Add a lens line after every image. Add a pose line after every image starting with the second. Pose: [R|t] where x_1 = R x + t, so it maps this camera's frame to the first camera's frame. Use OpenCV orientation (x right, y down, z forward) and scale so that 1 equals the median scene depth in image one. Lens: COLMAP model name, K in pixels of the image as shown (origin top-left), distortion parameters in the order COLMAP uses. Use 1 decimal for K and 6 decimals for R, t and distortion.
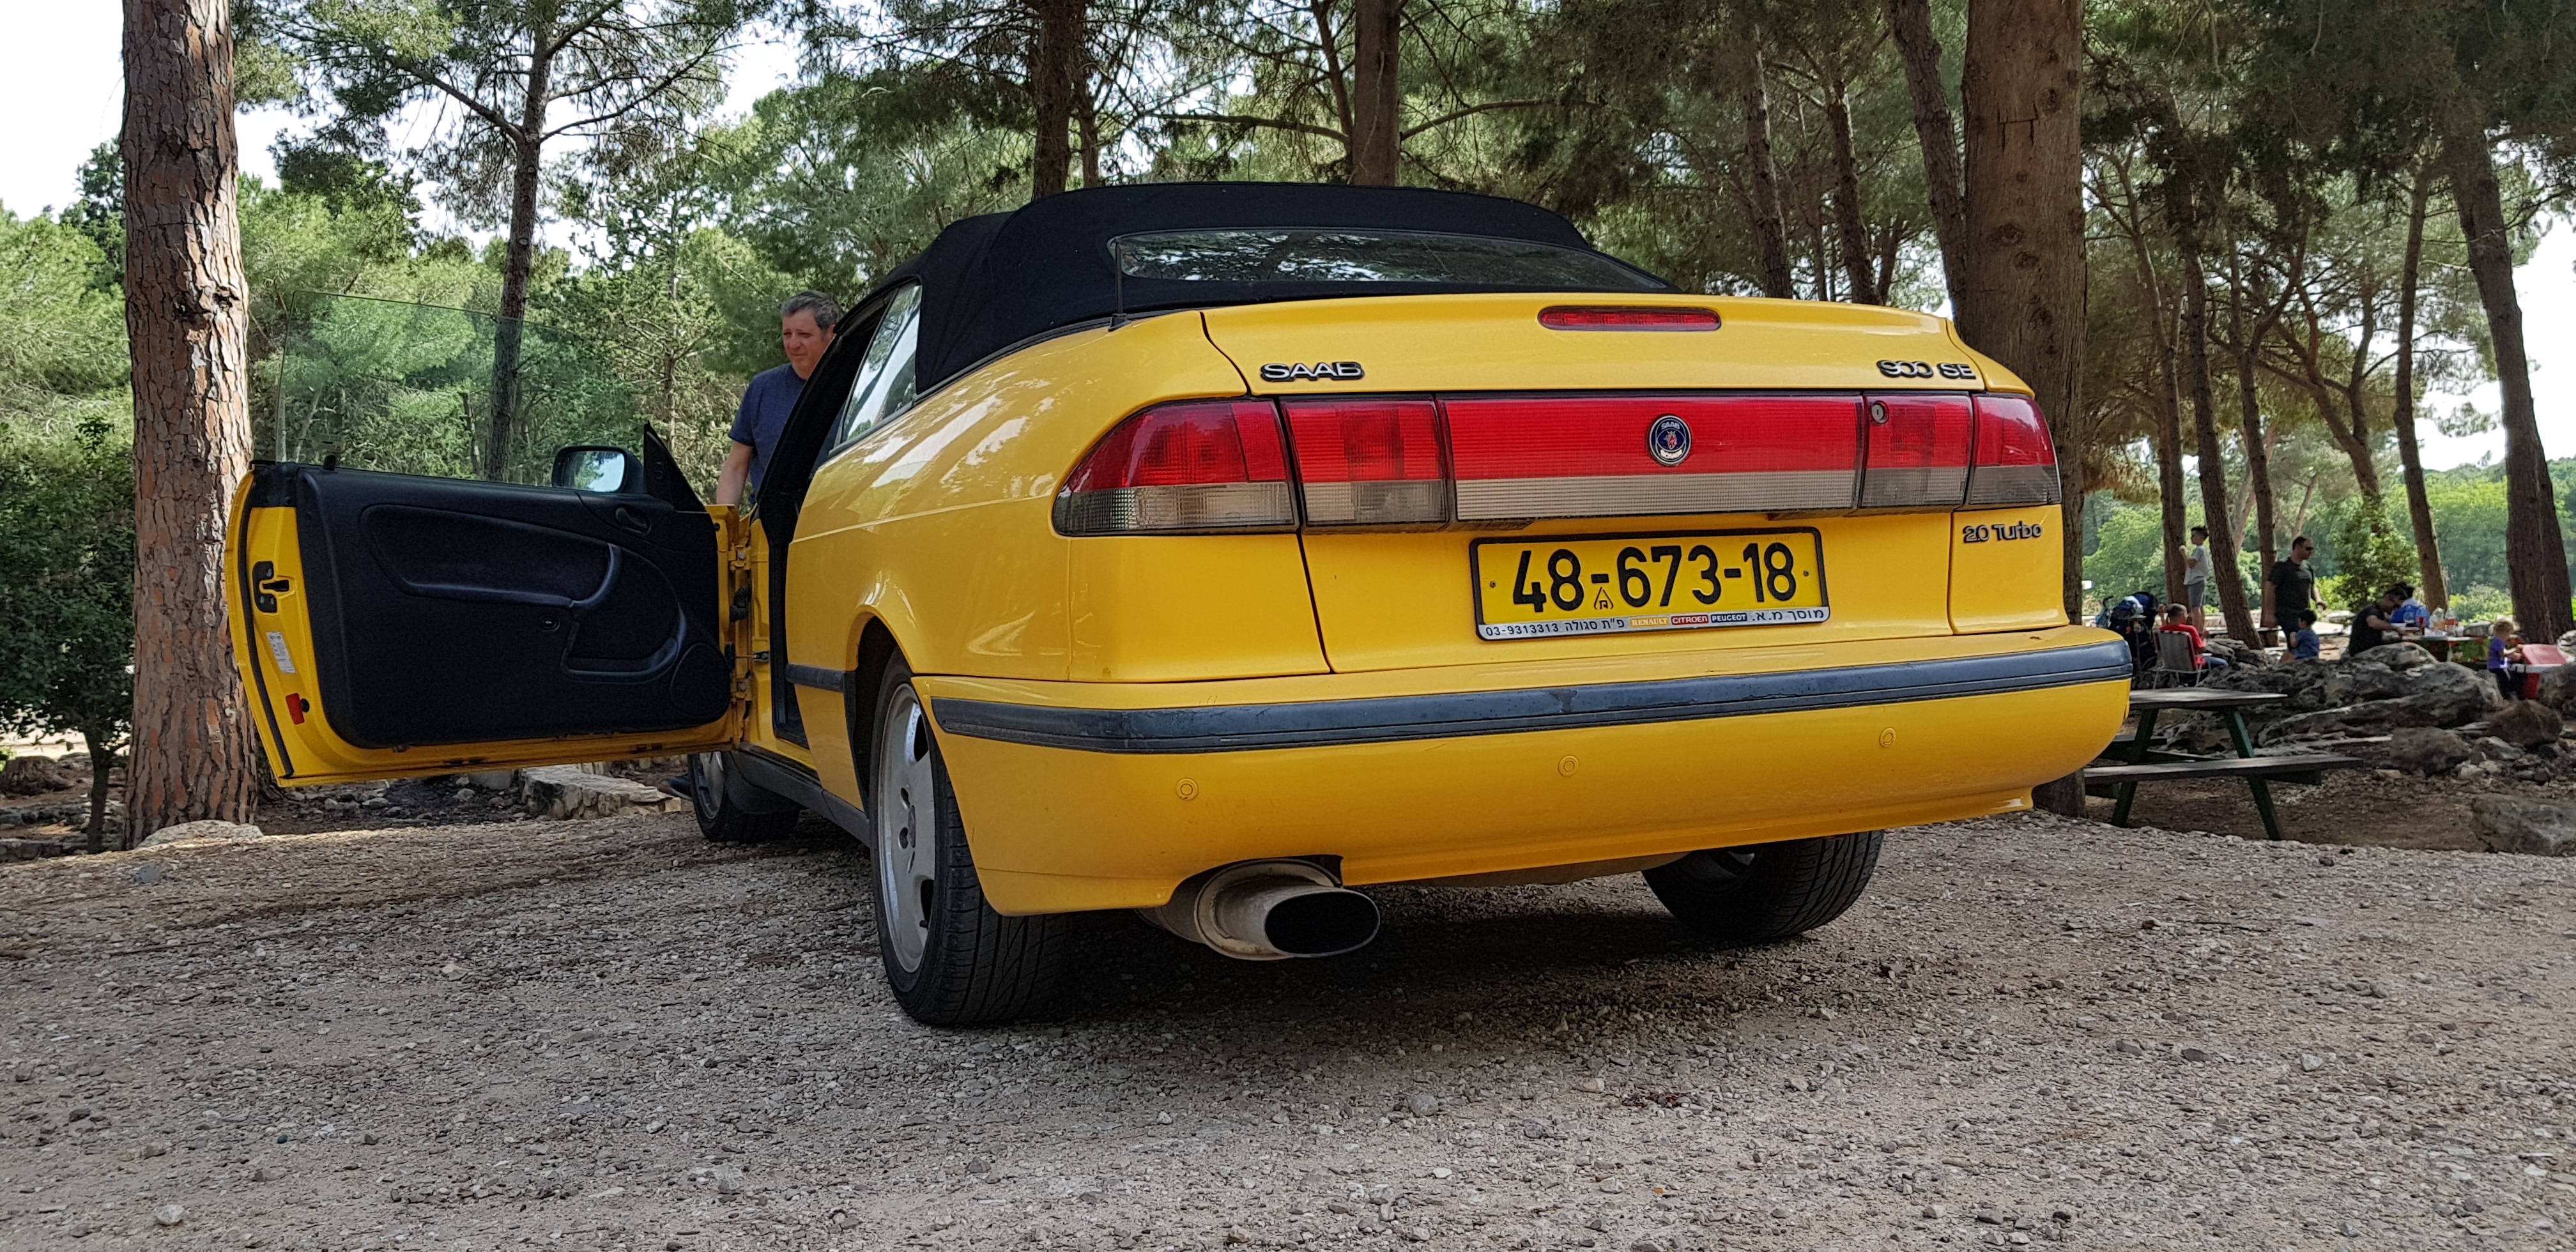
lens RADIAL K [[1965.7, 0, 1287.8], [0, 1965.7, 650.9], [0, 0, 1]] dist [0.002429, 0.004304]
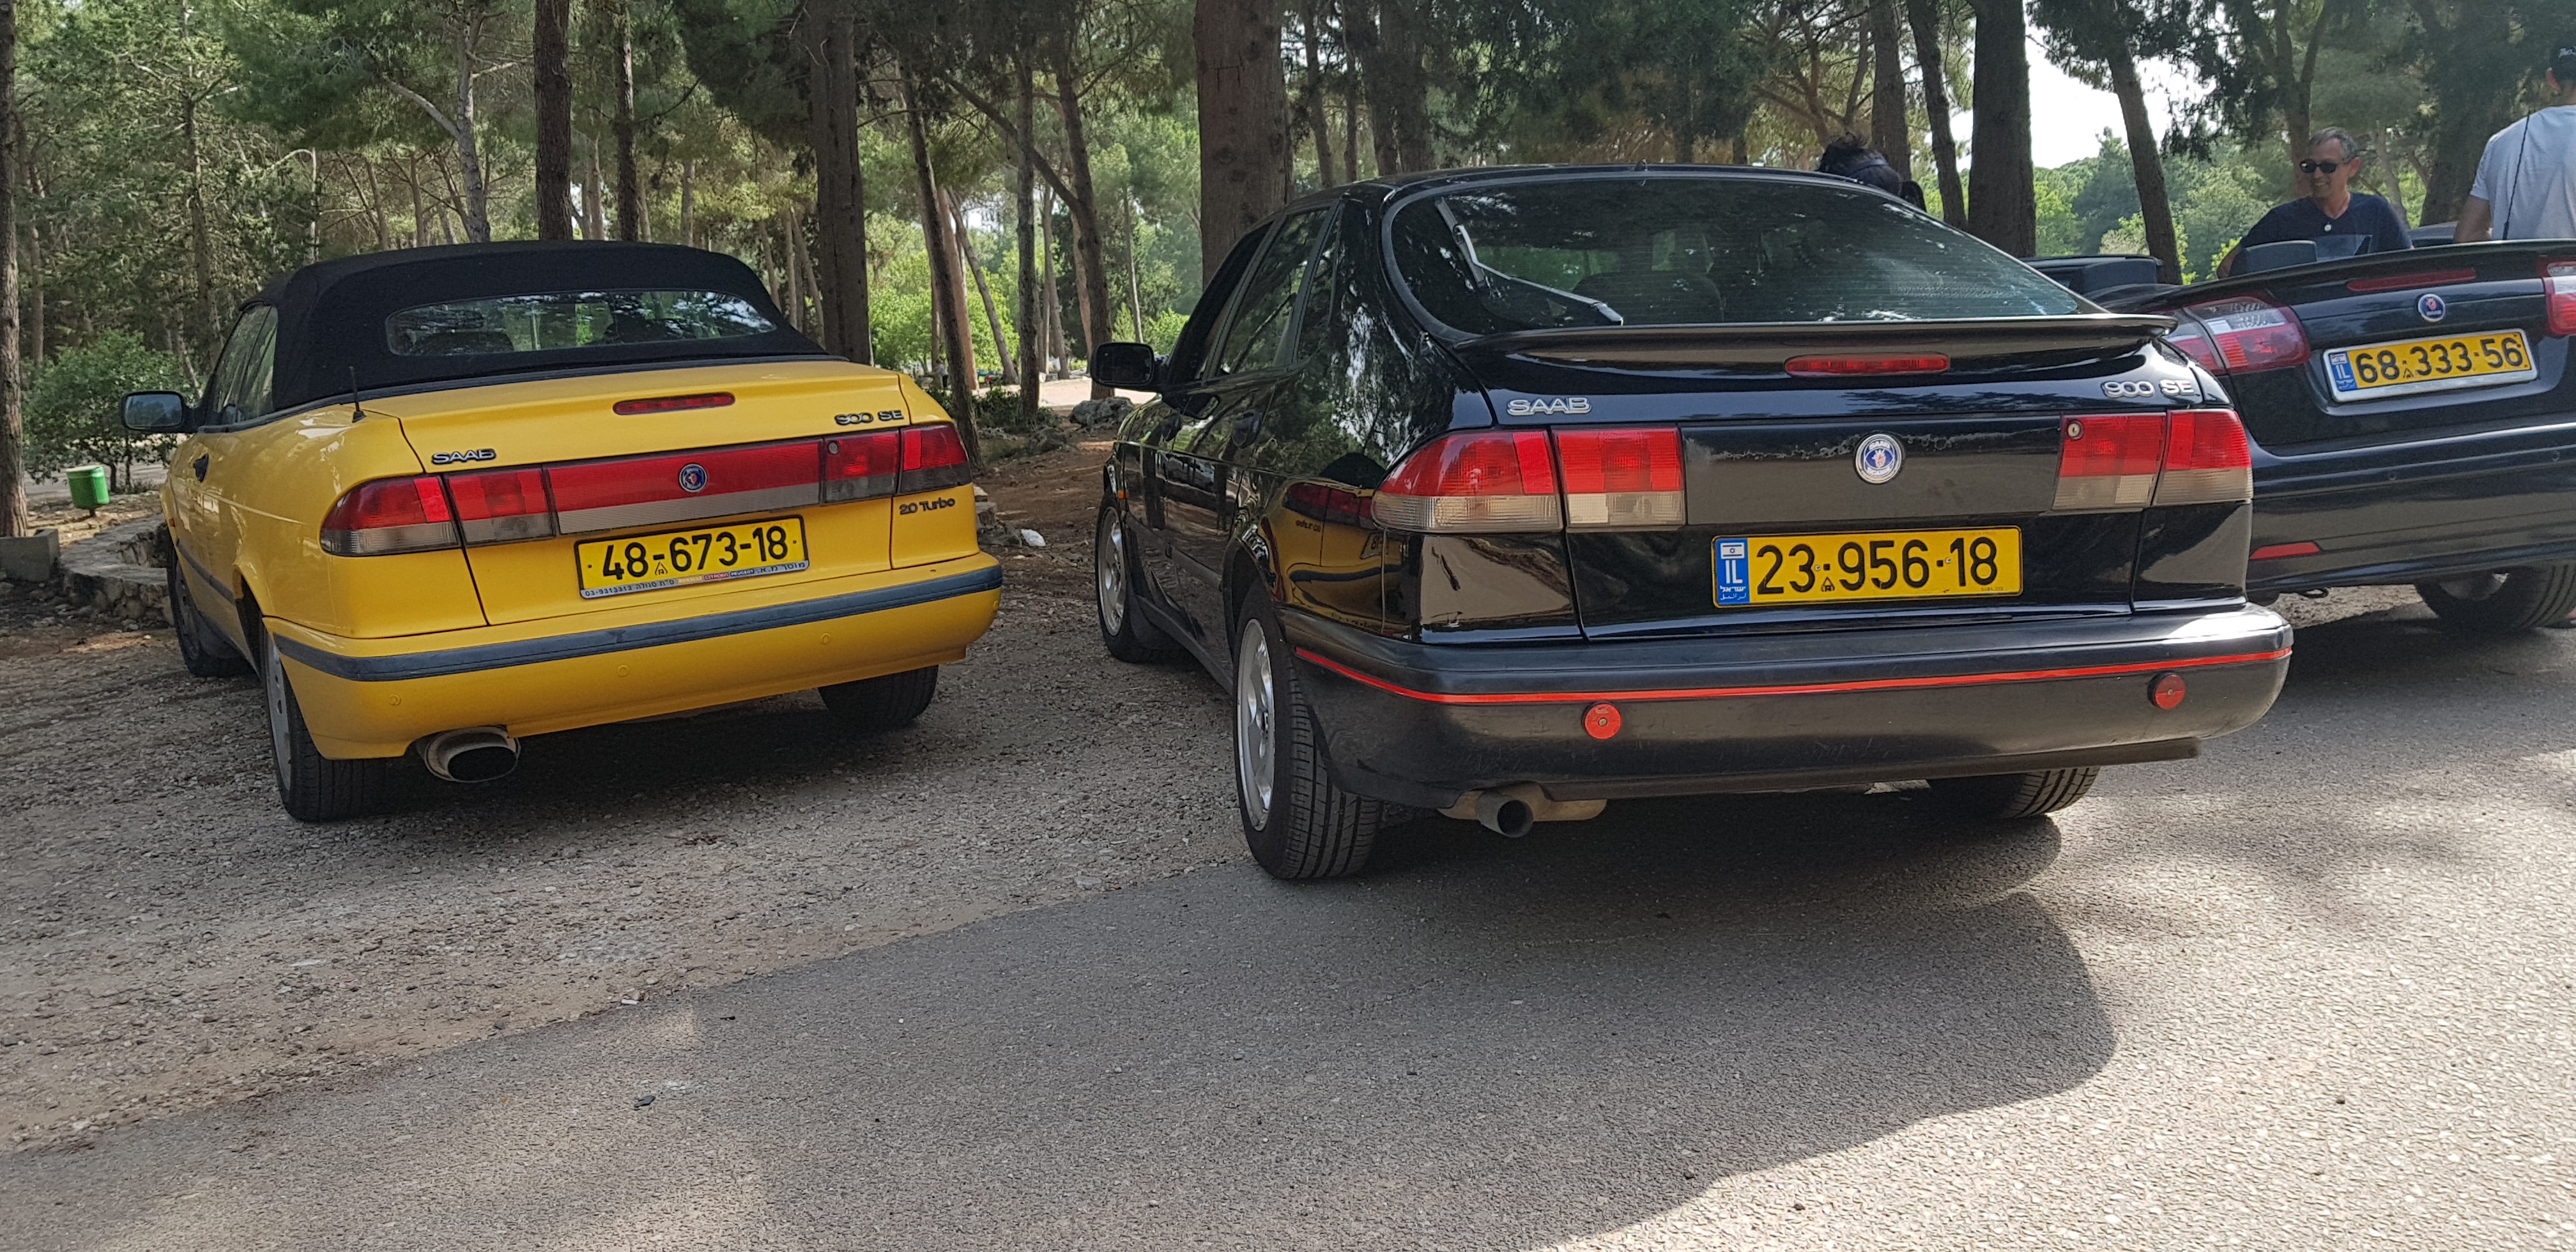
lens RADIAL K [[1965.7, 0, 1287.8], [0, 1965.7, 650.9], [0, 0, 1]] dist [0.002429, 0.004304]
pose [[0.983579, -0.051736, 0.172904, 0.397252], [0.025023, 0.987871, 0.153246, -0.206286], [-0.178736, -0.146403, 0.972944, -0.824300]]
